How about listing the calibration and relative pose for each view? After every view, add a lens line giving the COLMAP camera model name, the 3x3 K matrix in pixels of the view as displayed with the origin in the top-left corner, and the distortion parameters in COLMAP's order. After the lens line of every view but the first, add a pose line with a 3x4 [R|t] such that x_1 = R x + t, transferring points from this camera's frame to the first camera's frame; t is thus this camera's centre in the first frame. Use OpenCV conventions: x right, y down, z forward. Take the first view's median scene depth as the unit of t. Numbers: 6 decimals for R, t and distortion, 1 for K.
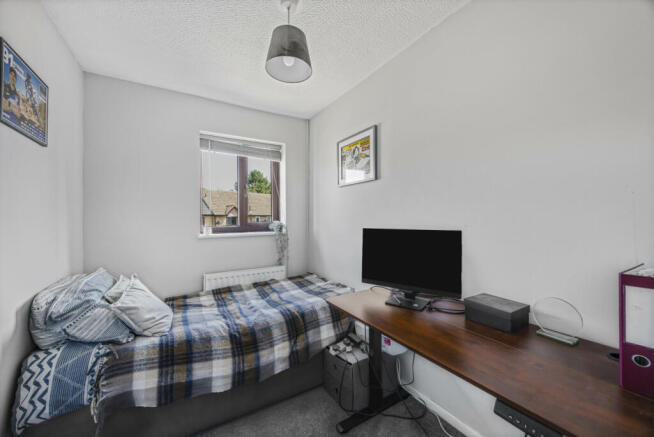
lens RADIAL K [[254.4, 0, 324.1], [0, 254.4, 219.4], [0, 0, 1]] dist [-0.000997, -0.000560]
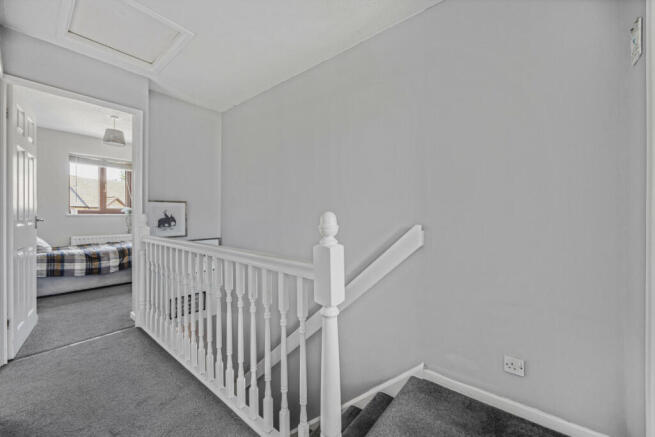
lens RADIAL K [[254.8, 0, 331.8], [0, 254.8, 215.3], [0, 0, 1]] dist [-0.000997, -0.000560]
pose [[0.938520, 0.010127, 0.345077, 0.875976], [-0.011148, 0.999937, 0.000975, 0.071597], [-0.345045, -0.004762, 0.938574, -1.823511]]
